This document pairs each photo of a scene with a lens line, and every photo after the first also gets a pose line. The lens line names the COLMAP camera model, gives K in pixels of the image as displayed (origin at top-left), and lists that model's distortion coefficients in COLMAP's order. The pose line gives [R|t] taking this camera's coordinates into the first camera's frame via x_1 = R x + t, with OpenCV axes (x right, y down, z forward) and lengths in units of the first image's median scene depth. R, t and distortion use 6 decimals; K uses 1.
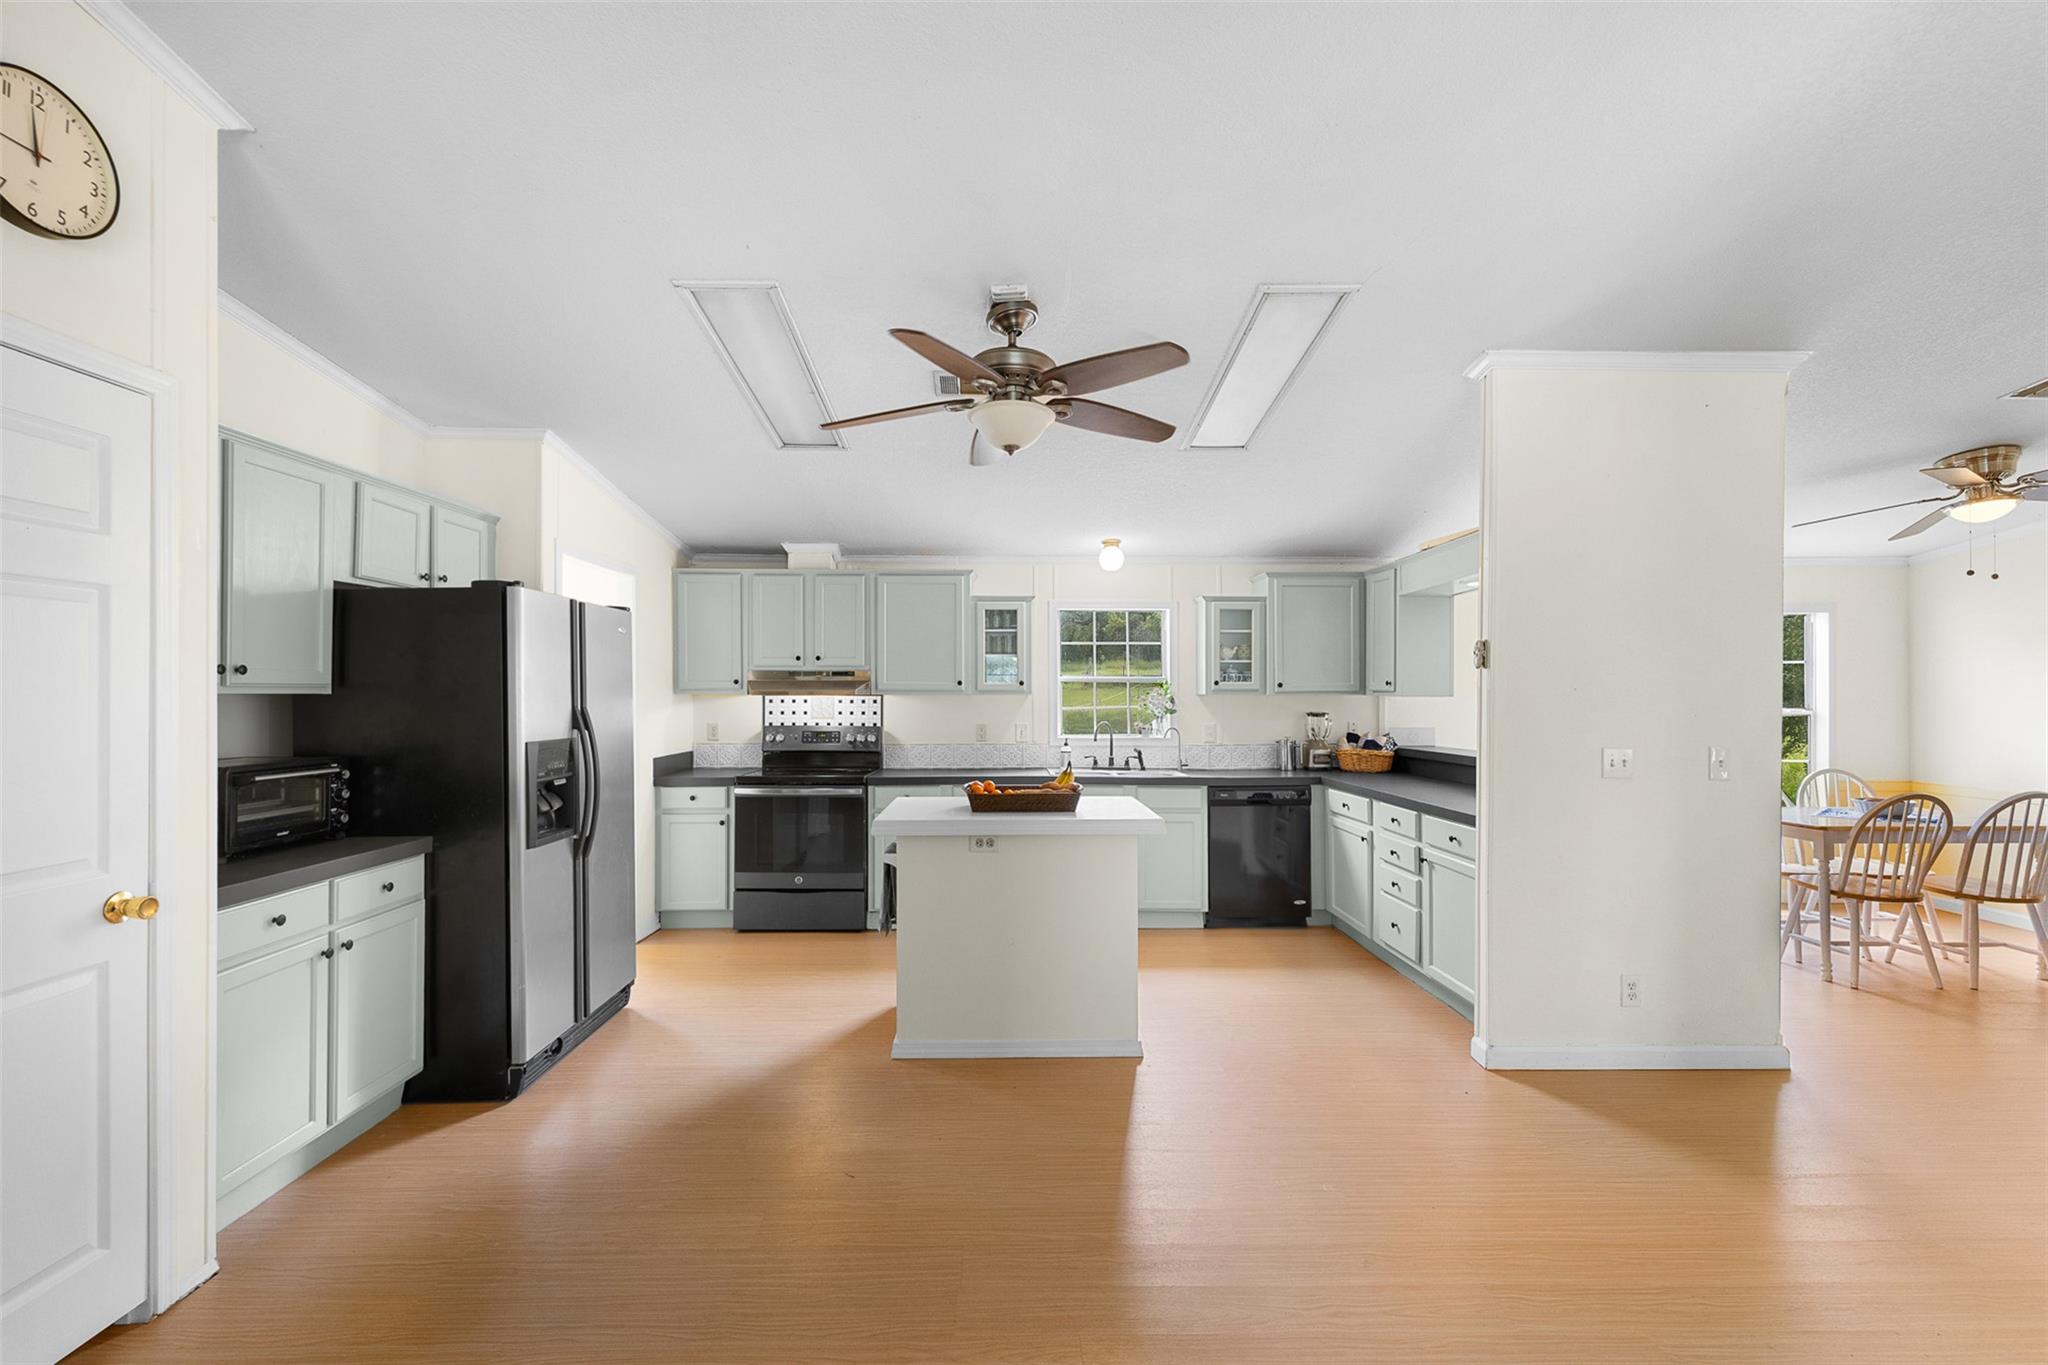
lens RADIAL K [[859.2, 0, 1025.7], [0, 859.2, 699.5], [0, 0, 1]] dist [0.011395, 0.000447]
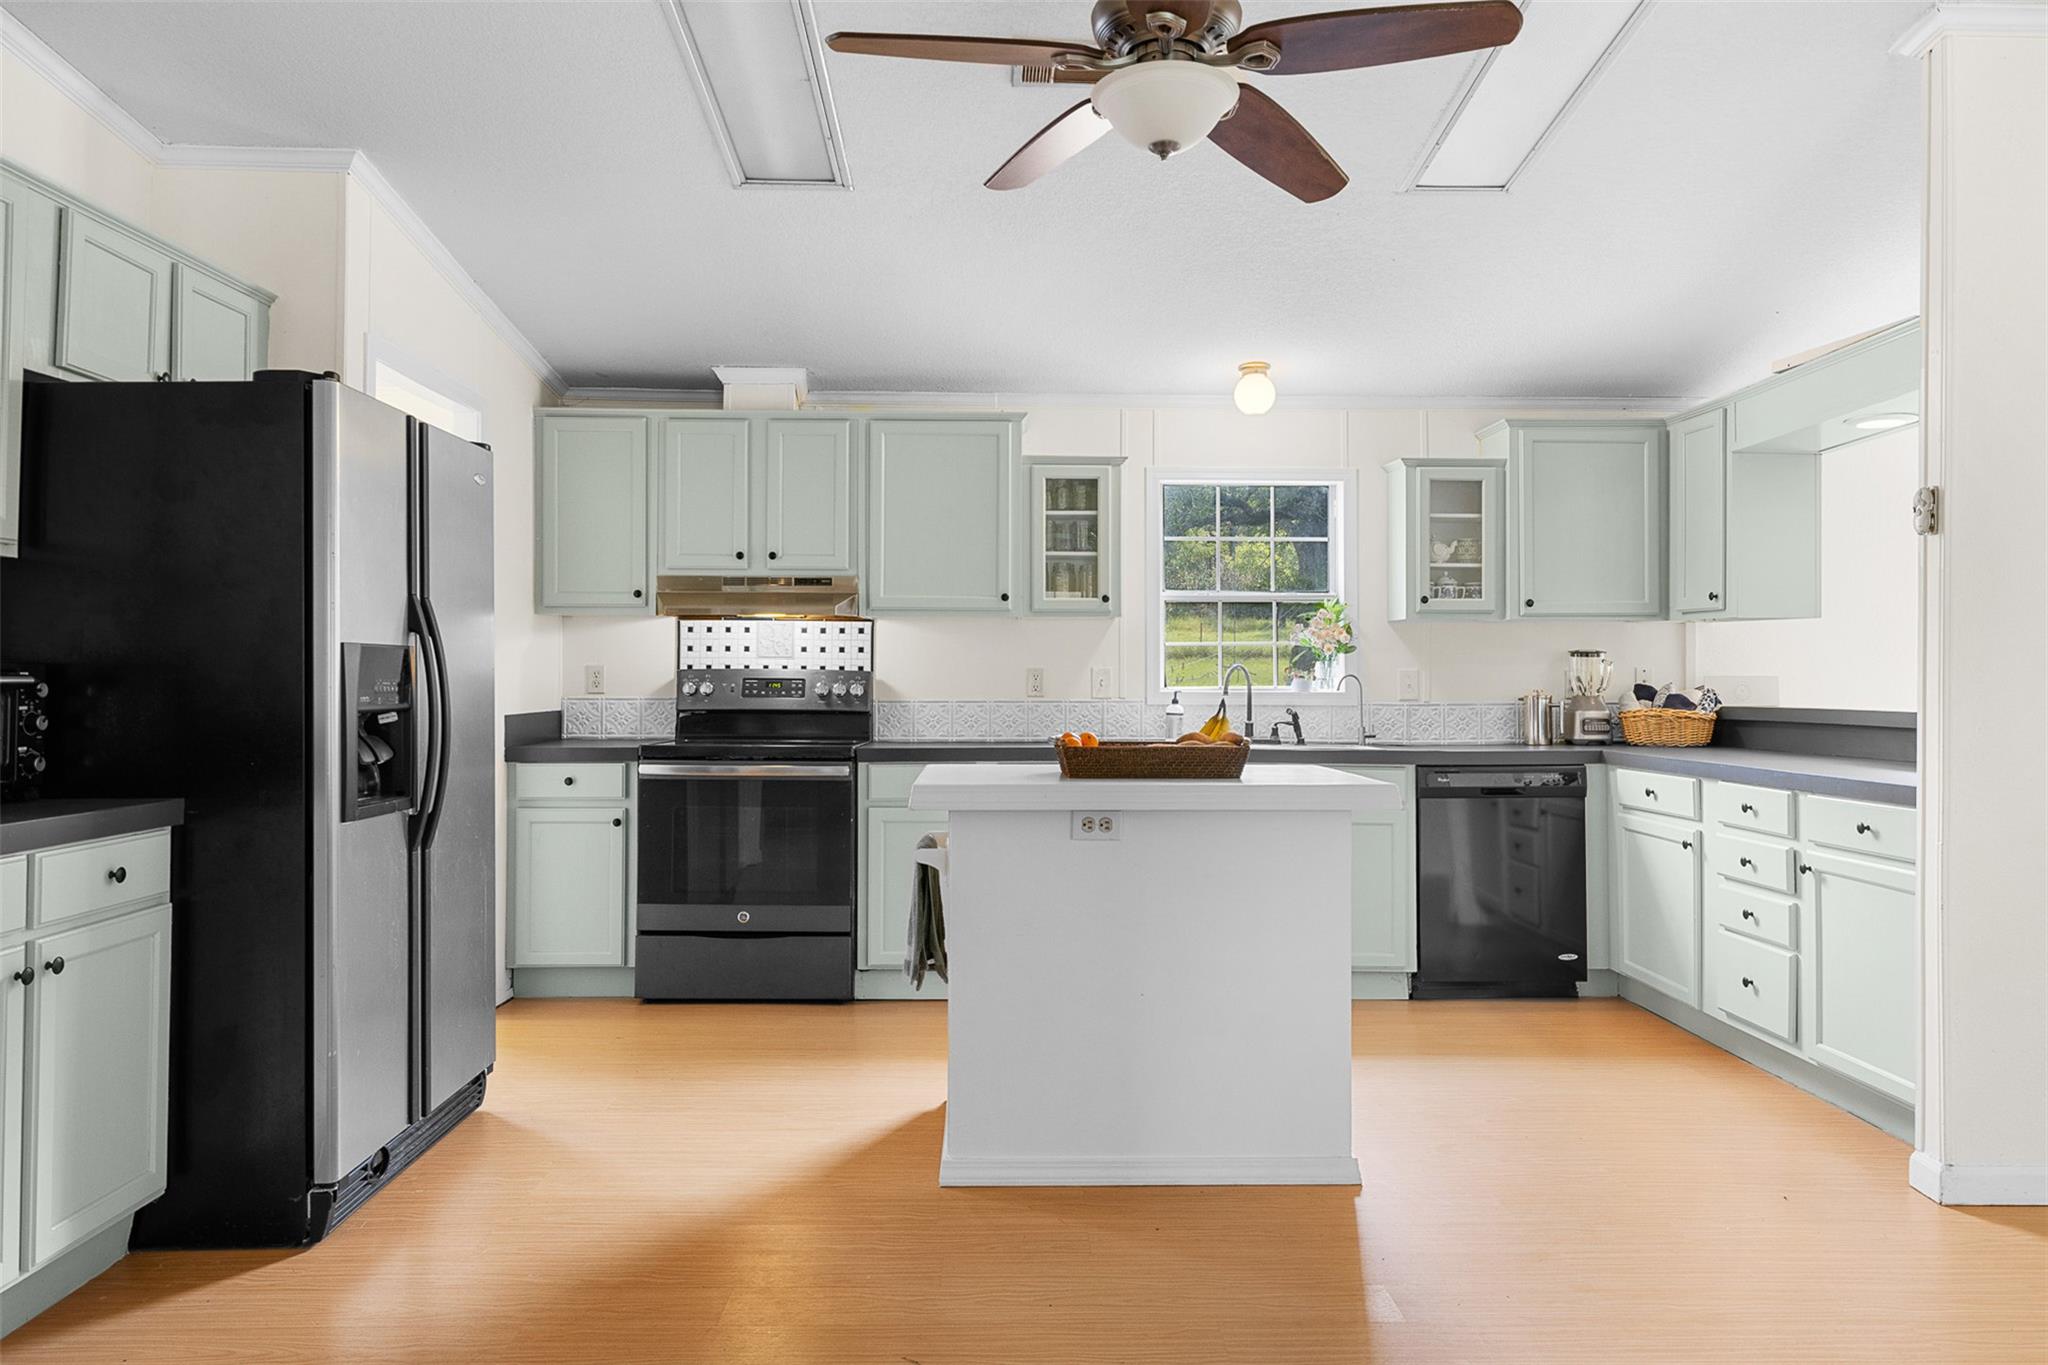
lens RADIAL K [[1367.5, 0, 1023.9], [0, 1367.5, 678.2], [0, 0, 1]] dist [0.007668, 0.002070]
pose [[0.999987, 0.003441, 0.003702, -0.087684], [-0.003393, 0.999912, -0.012829, 0.066623], [-0.003745, 0.012817, 0.999911, 0.041504]]
